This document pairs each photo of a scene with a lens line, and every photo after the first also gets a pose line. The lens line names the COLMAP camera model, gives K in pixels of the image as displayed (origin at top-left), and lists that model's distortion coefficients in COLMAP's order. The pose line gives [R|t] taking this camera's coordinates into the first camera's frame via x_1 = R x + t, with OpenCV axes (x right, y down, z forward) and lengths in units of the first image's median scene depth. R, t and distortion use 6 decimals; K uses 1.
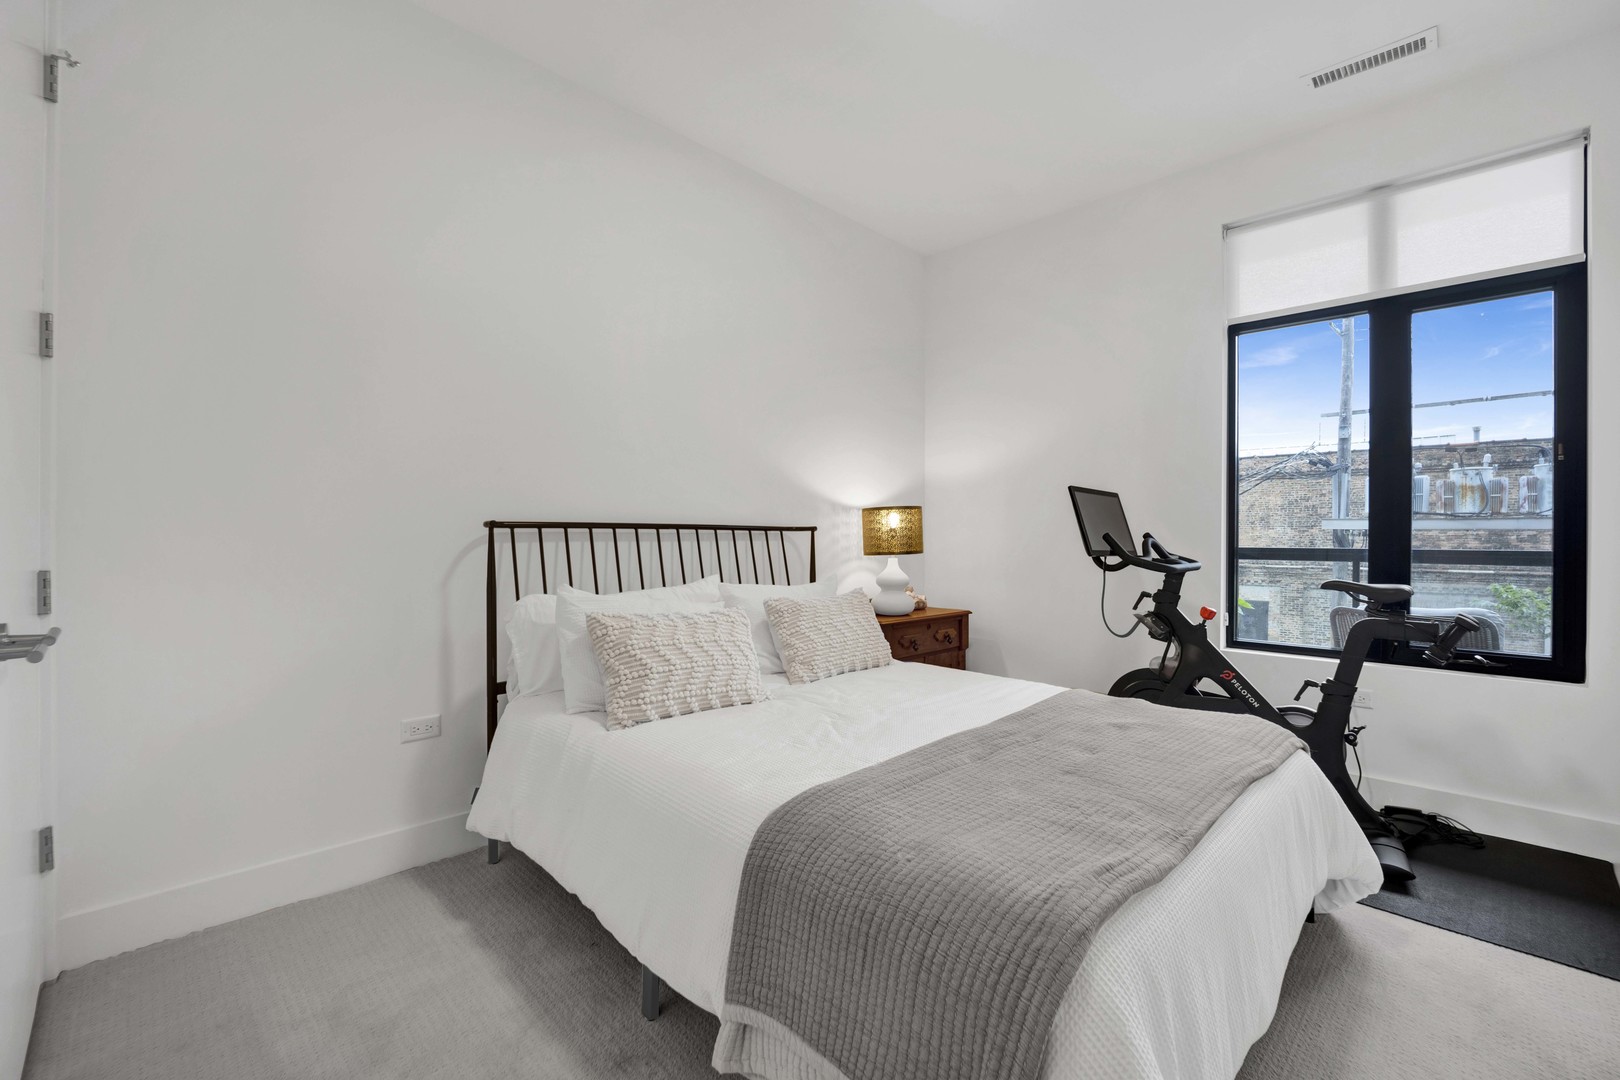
lens RADIAL K [[696.6, 0, 815.3], [0, 696.6, 535.4], [0, 0, 1]] dist [-0.018133, -0.000238]
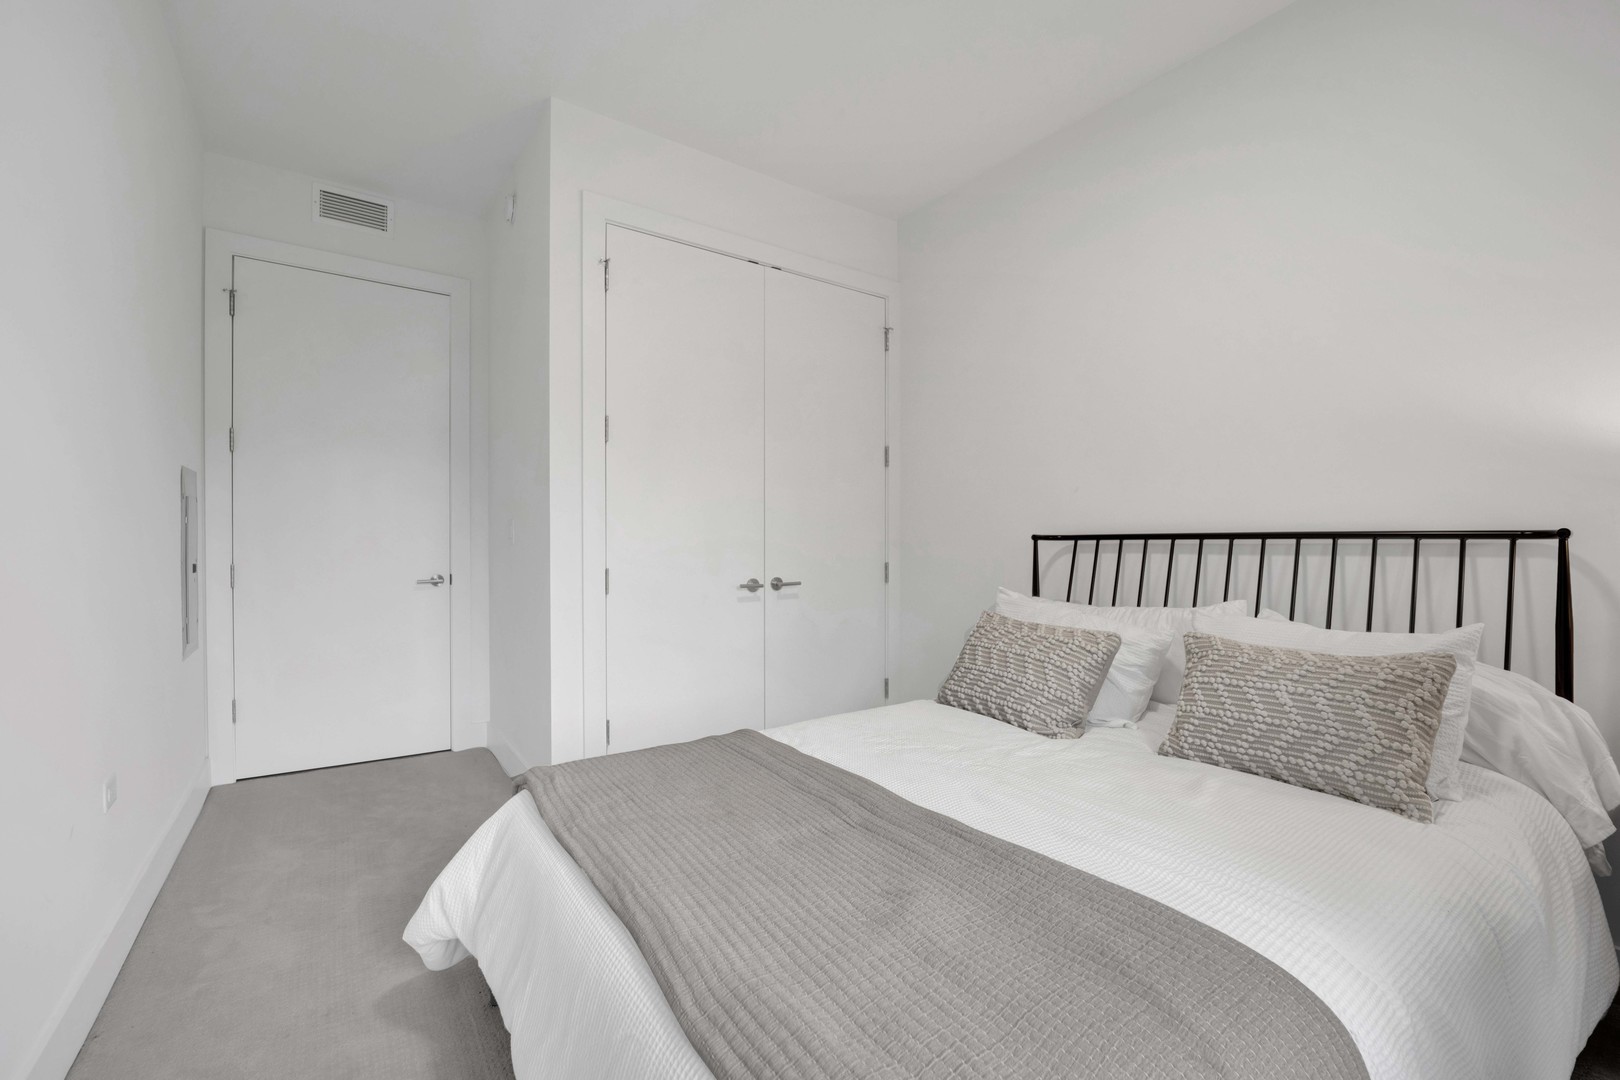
lens RADIAL K [[694.6, 0, 810.5], [0, 694.6, 547.6], [0, 0, 1]] dist [-0.022053, -0.000036]
pose [[-0.208550, -0.000530, -0.978012, 0.828705], [-0.003329, 0.999994, 0.000168, 0.002731], [0.978006, 0.003291, -0.208551, 0.880882]]
